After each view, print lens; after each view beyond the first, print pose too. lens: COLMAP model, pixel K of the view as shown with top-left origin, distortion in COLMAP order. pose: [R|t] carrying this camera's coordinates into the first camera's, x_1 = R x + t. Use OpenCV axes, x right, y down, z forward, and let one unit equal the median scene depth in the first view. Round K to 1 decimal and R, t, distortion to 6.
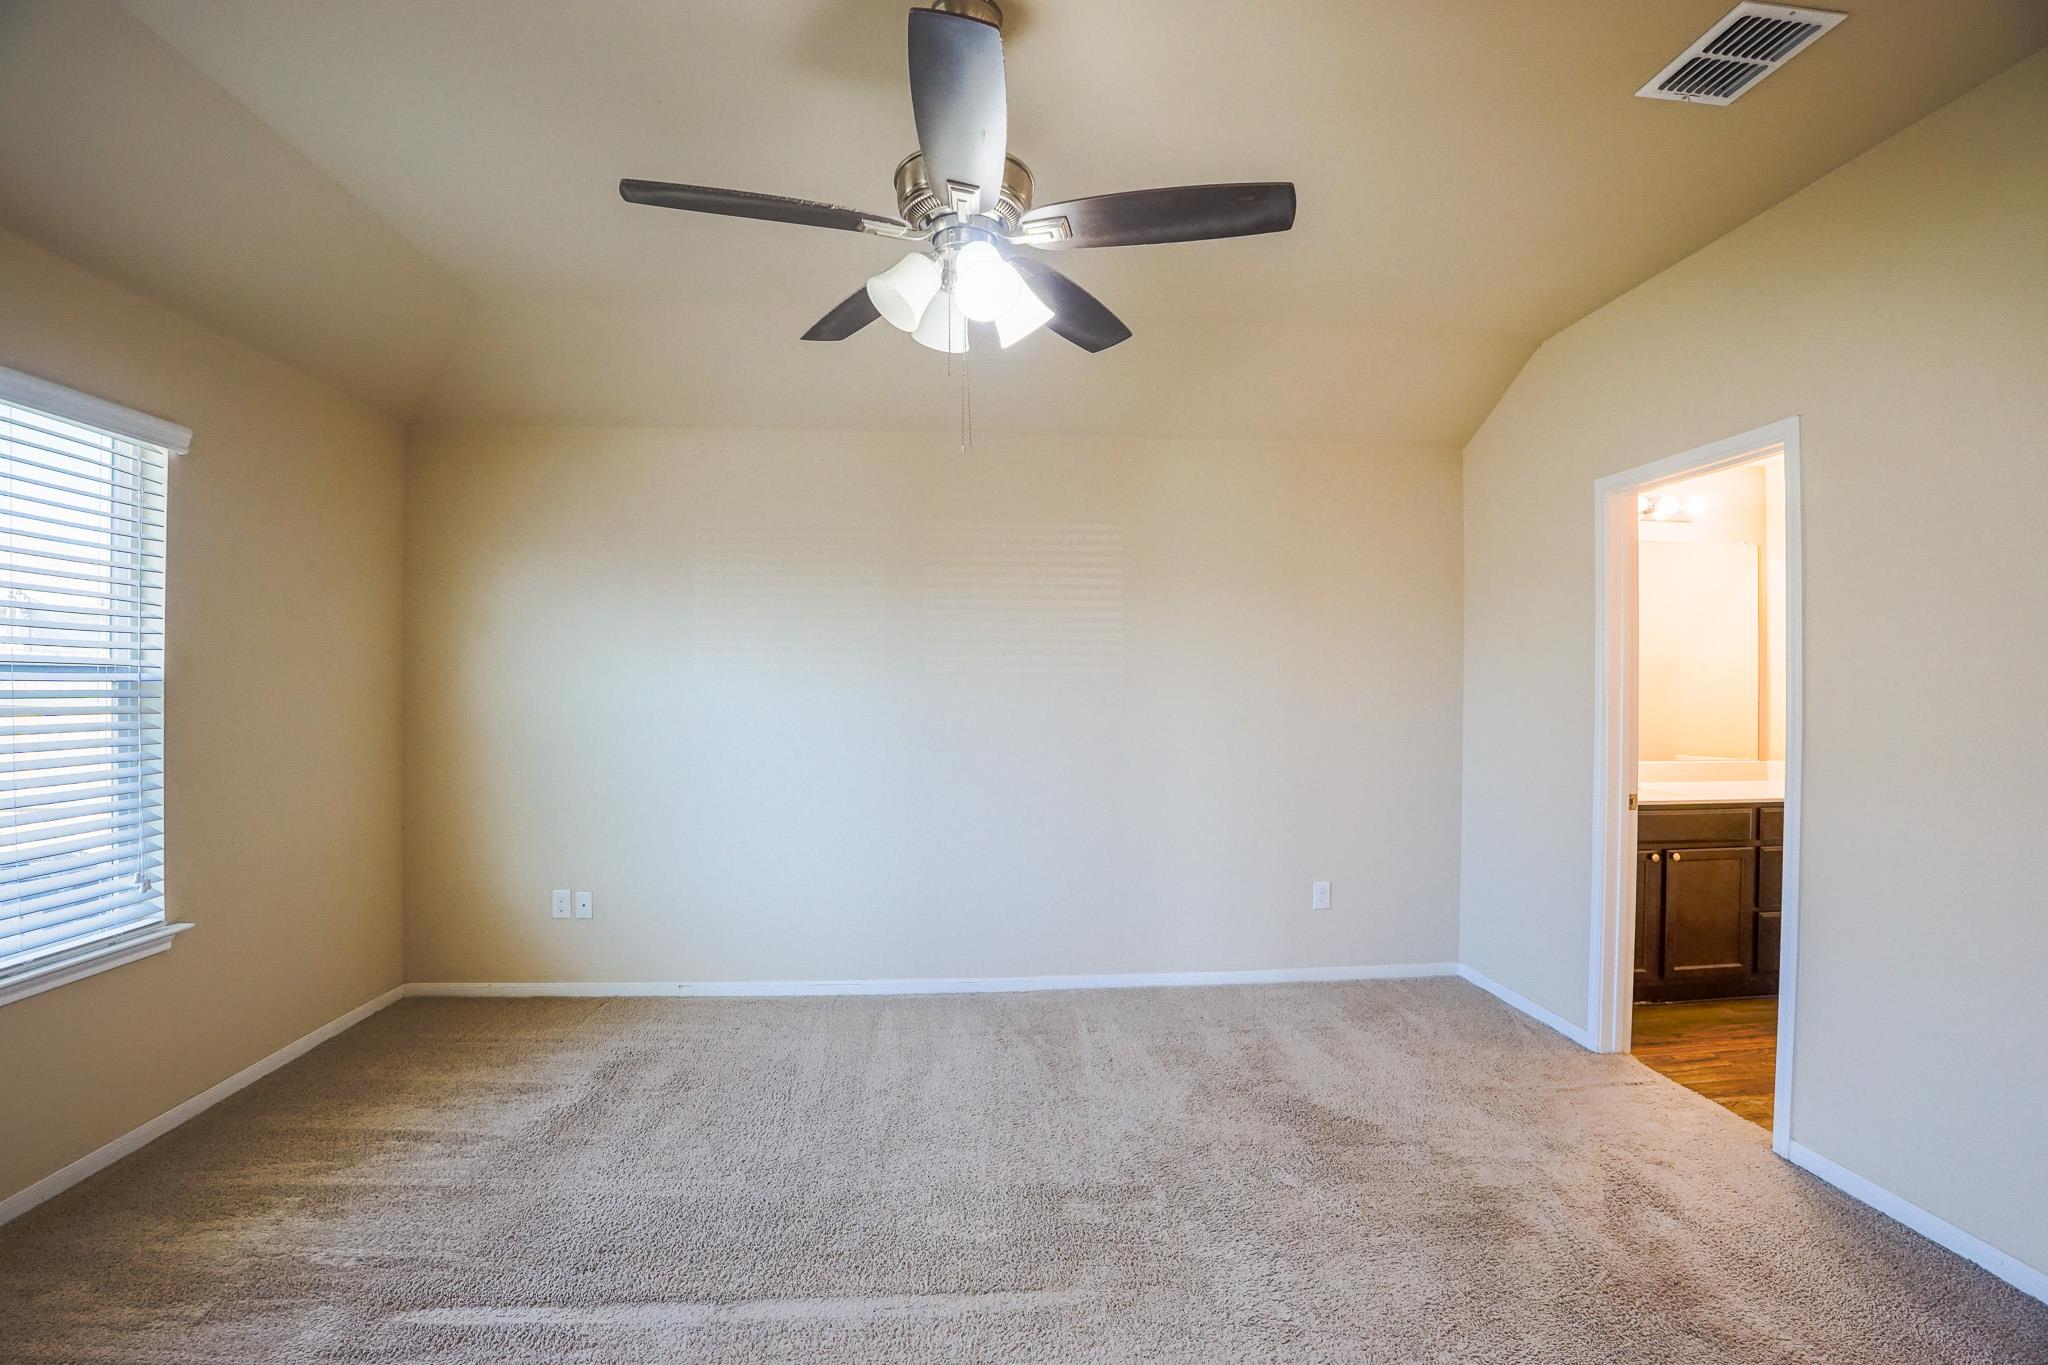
lens RADIAL K [[894.2, 0, 1030.6], [0, 894.2, 680.6], [0, 0, 1]] dist [-0.056549, 0.009773]
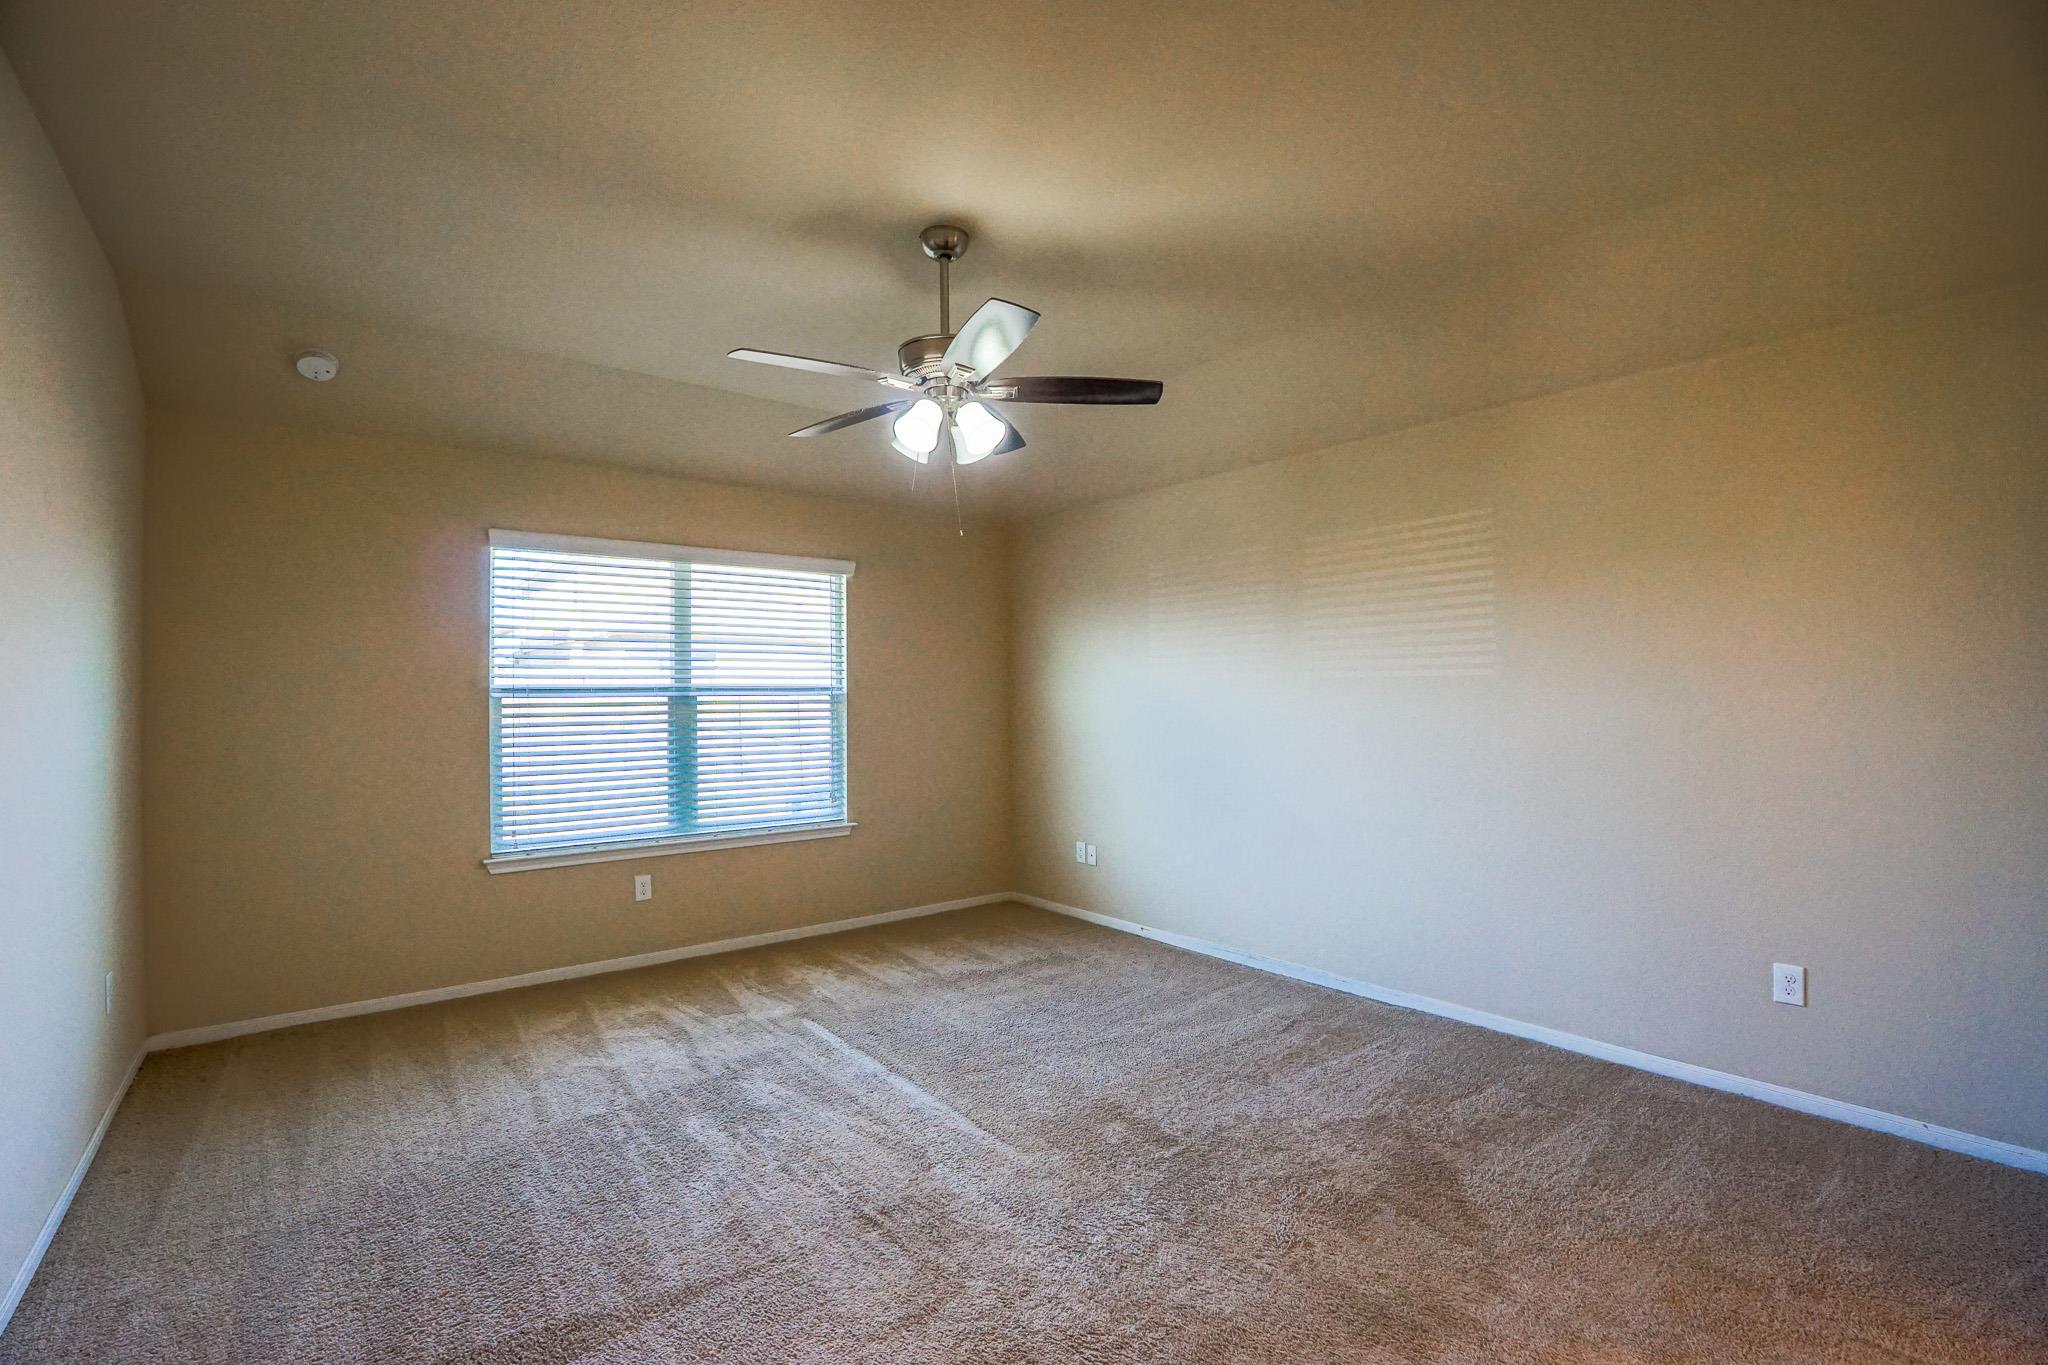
lens RADIAL K [[894.2, 0, 1027.1], [0, 894.2, 675.9], [0, 0, 1]] dist [-0.056549, 0.009773]
pose [[0.564296, -0.026946, -0.825133, 0.823880], [0.014583, 0.999637, -0.022672, 0.008528], [0.825444, 0.000760, 0.564484, 0.183638]]
